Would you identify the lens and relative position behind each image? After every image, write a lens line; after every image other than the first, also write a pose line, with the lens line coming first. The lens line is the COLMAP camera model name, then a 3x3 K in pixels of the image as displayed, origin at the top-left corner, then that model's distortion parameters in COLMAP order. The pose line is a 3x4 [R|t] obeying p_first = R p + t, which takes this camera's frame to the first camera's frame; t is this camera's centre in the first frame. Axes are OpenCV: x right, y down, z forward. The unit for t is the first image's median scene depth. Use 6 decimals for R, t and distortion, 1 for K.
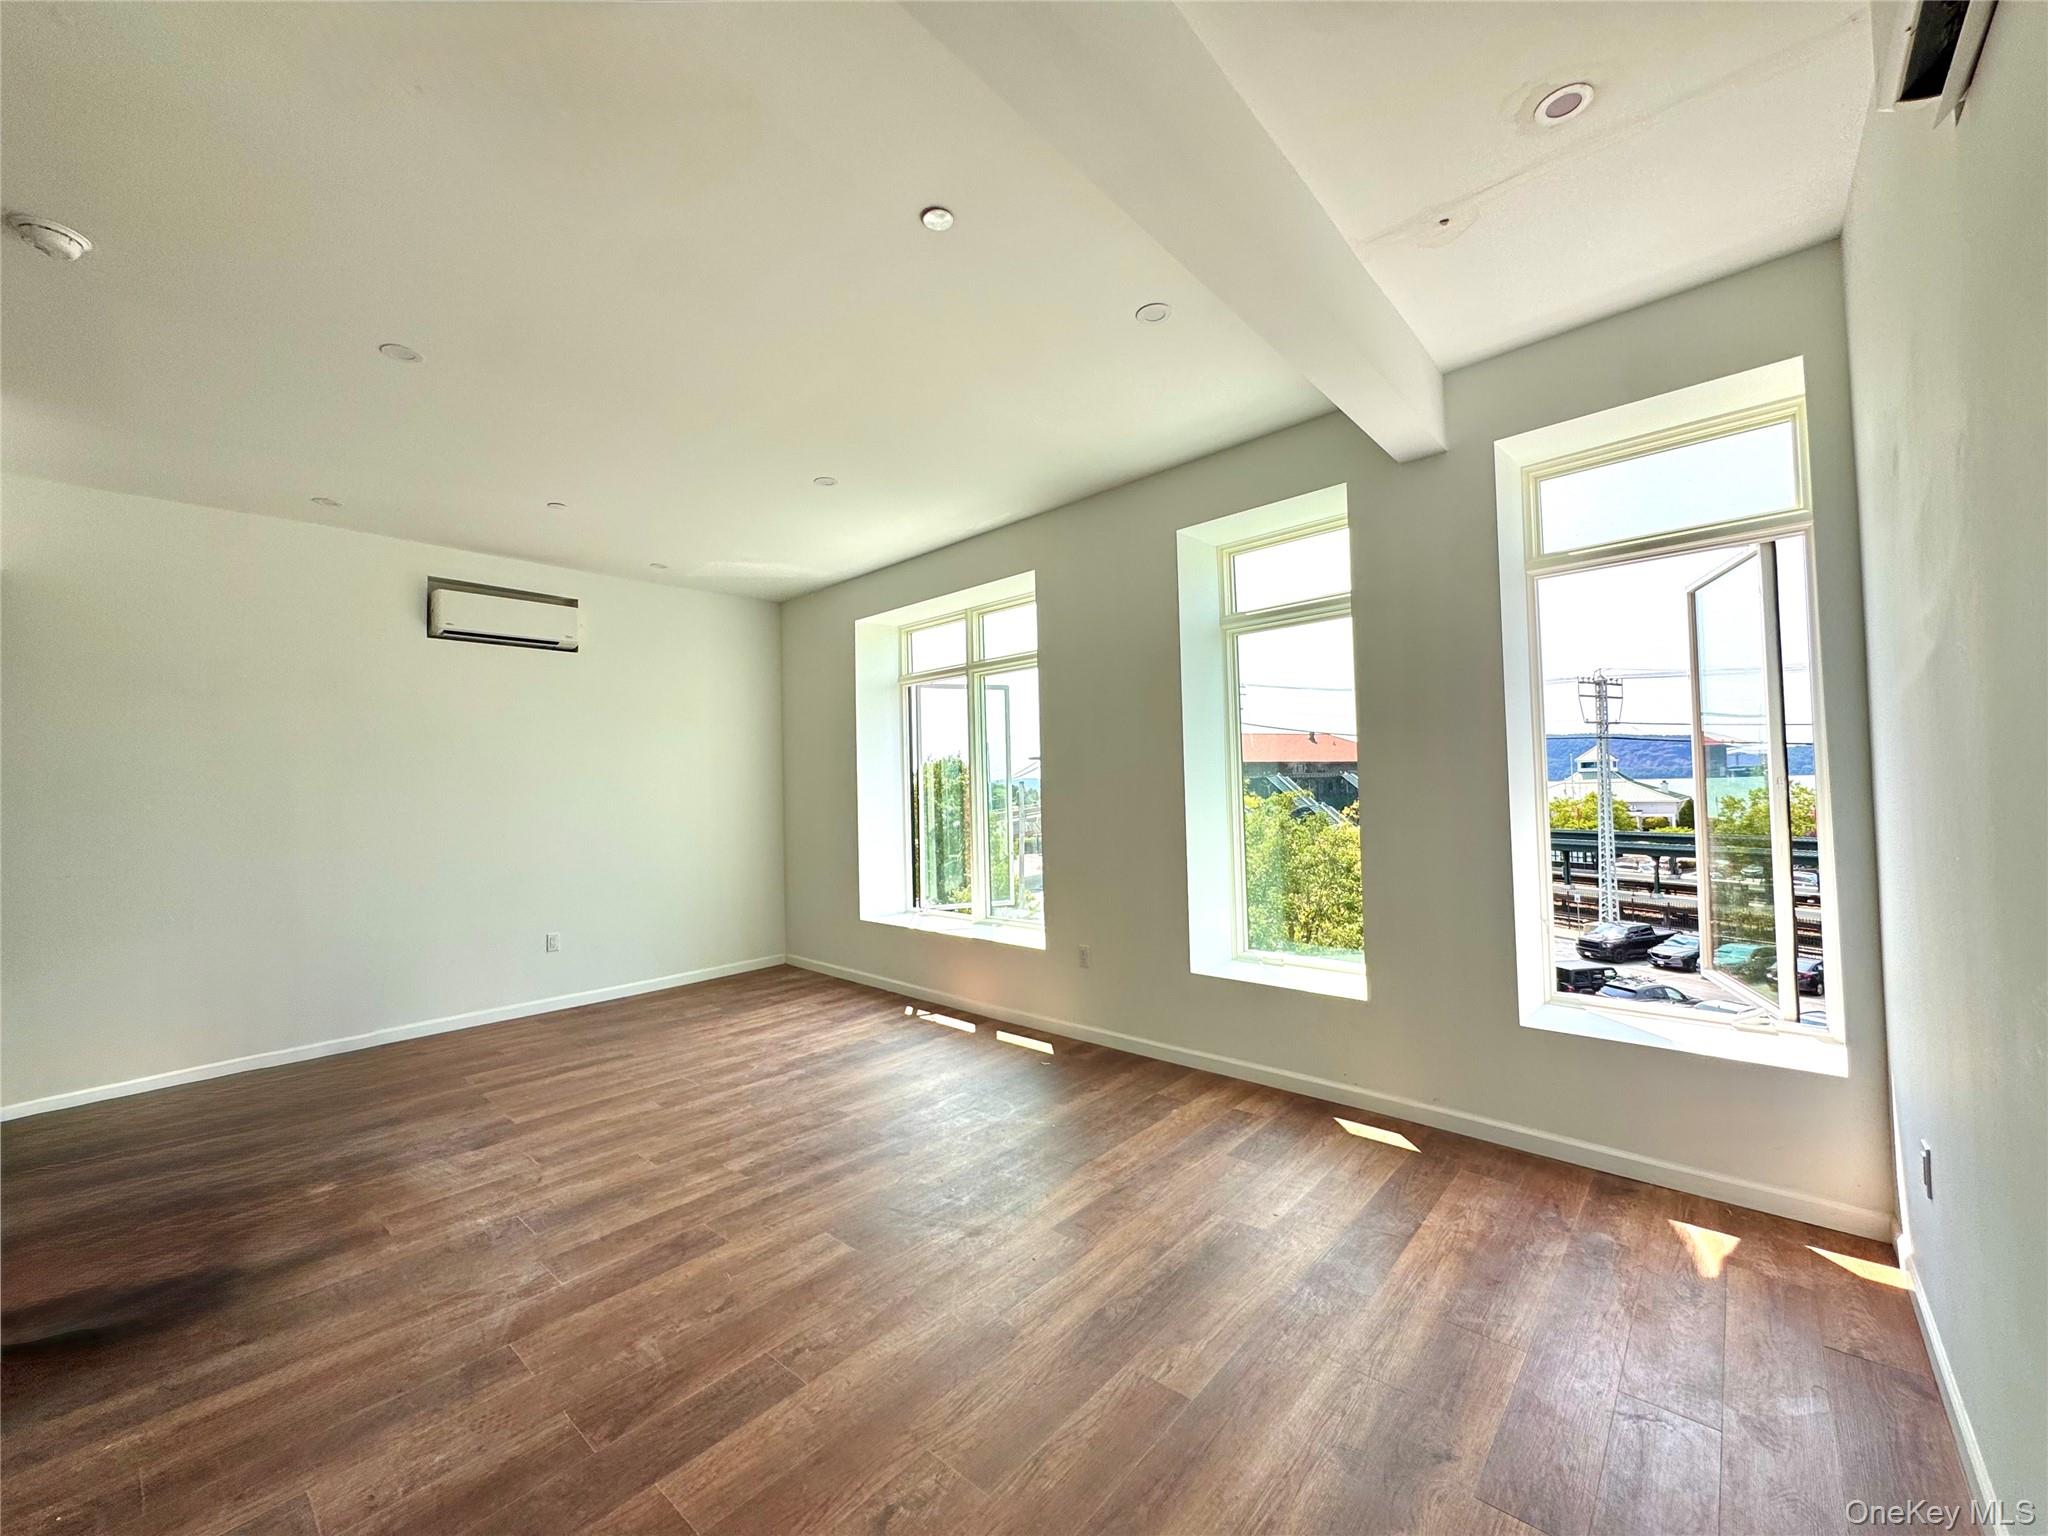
lens RADIAL K [[782.1, 0, 1024.5], [0, 782.1, 814.1], [0, 0, 1]] dist [-0.018351, 0.000010]
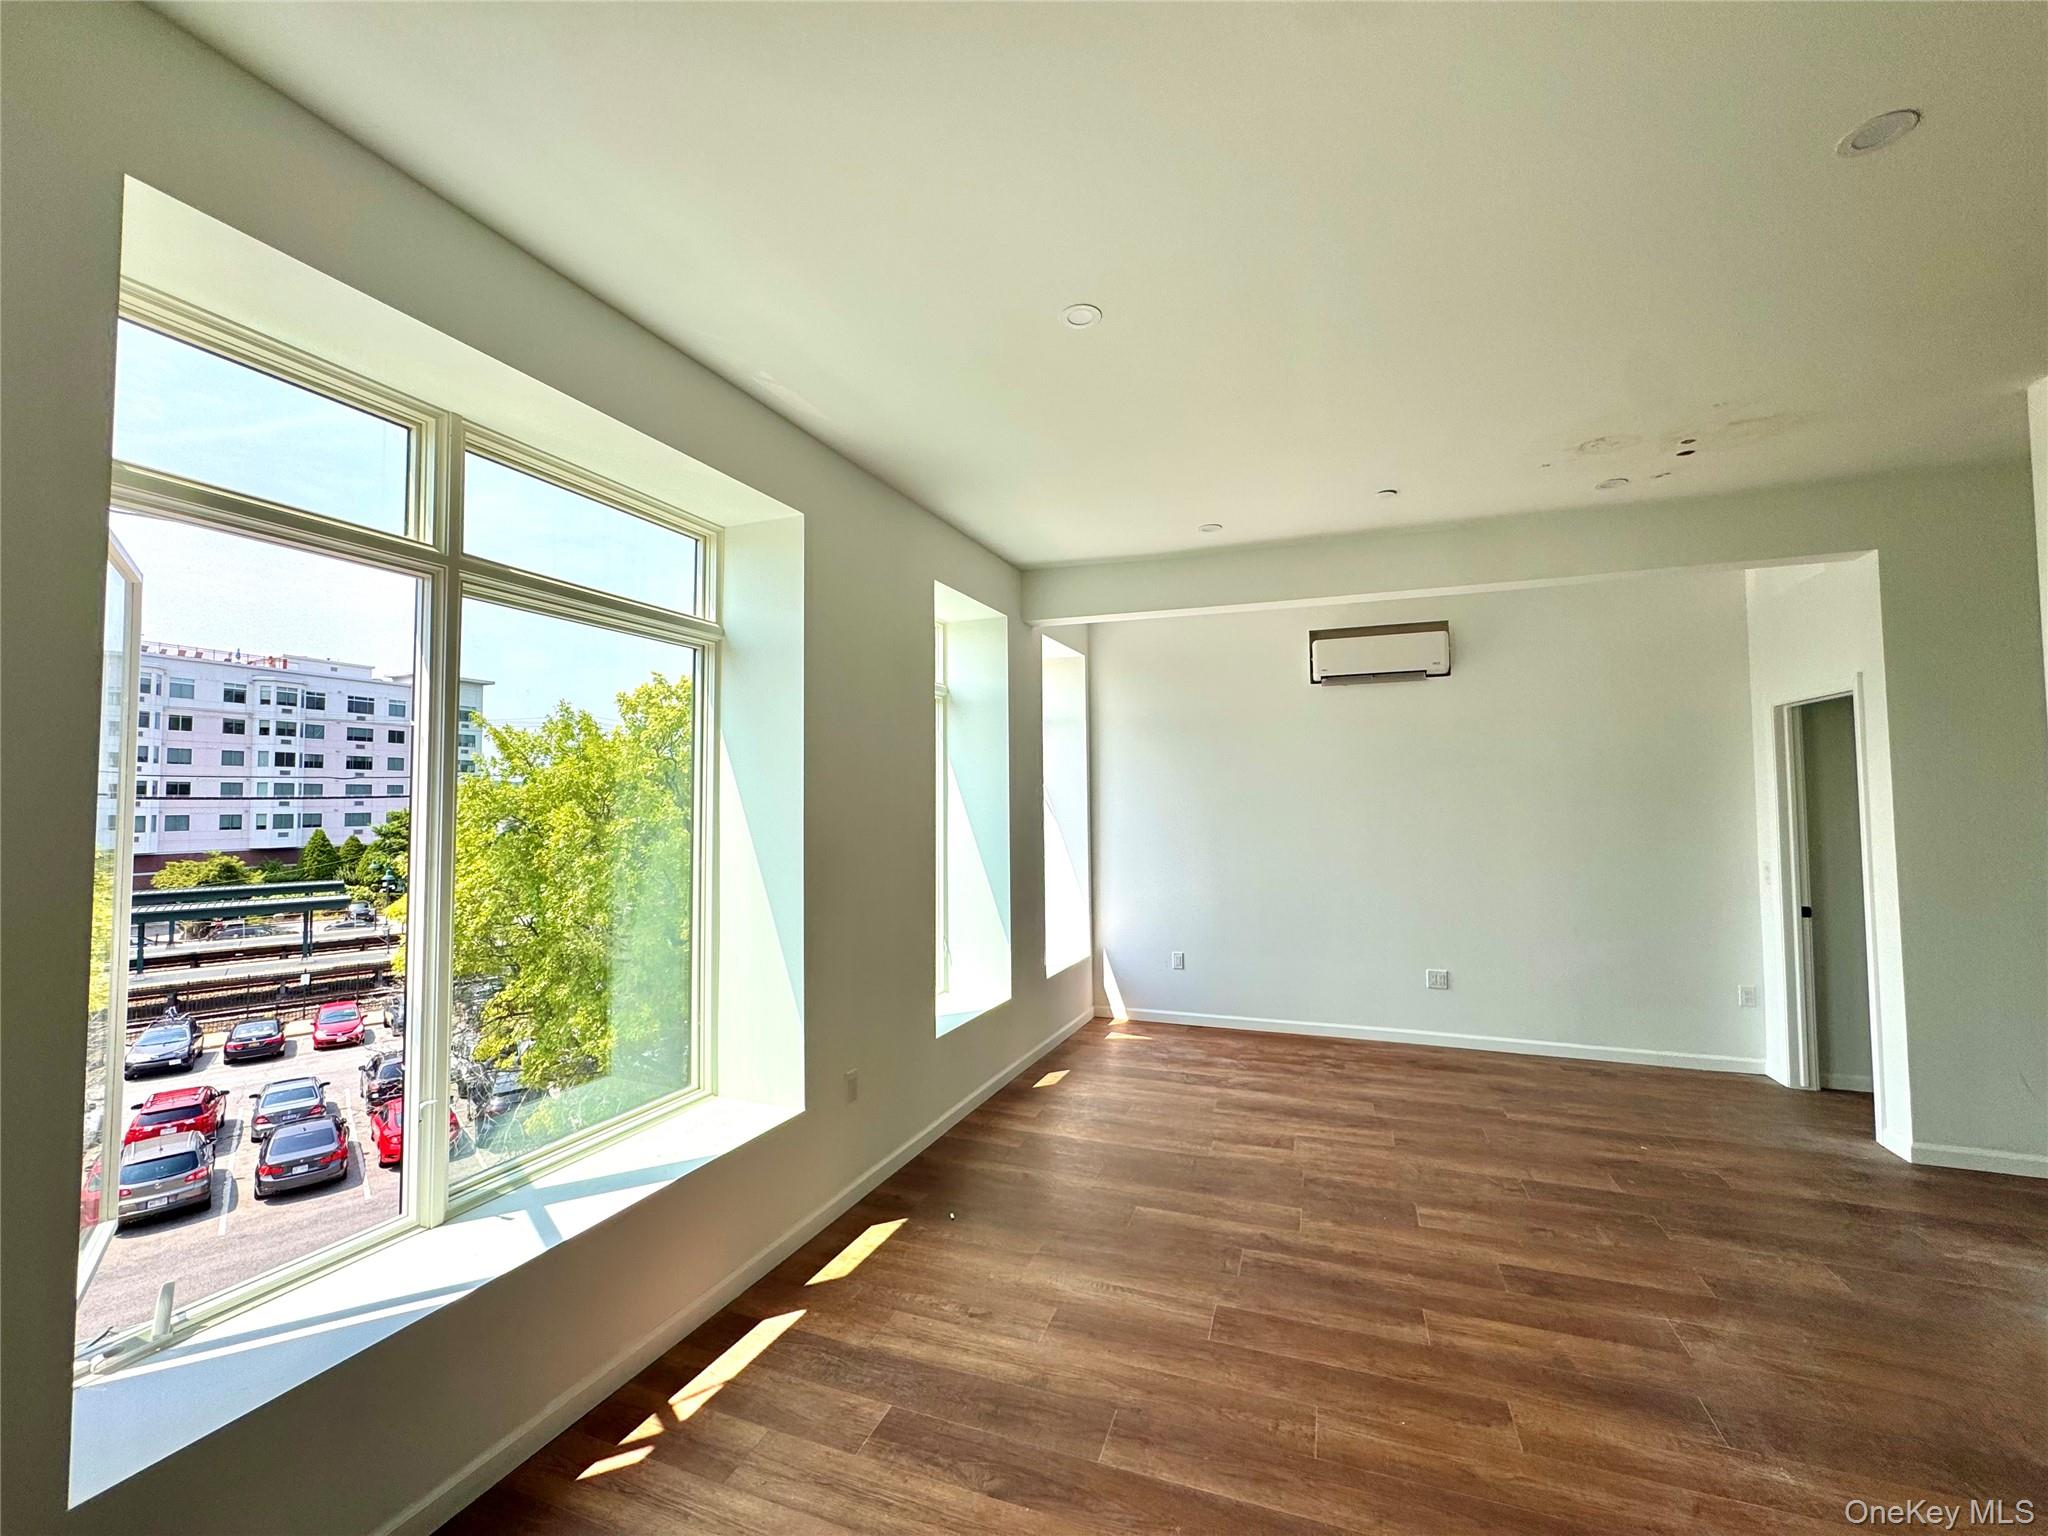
lens RADIAL K [[826.1, 0, 1024.0], [0, 826.1, 768.0], [0, 0, 1]] dist [-0.001020, -0.000139]
pose [[-0.343607, 0.060765, 0.937146, -1.070330], [0.039601, 0.997954, -0.050189, -0.092918], [-0.938278, 0.019867, -0.345310, 1.682070]]
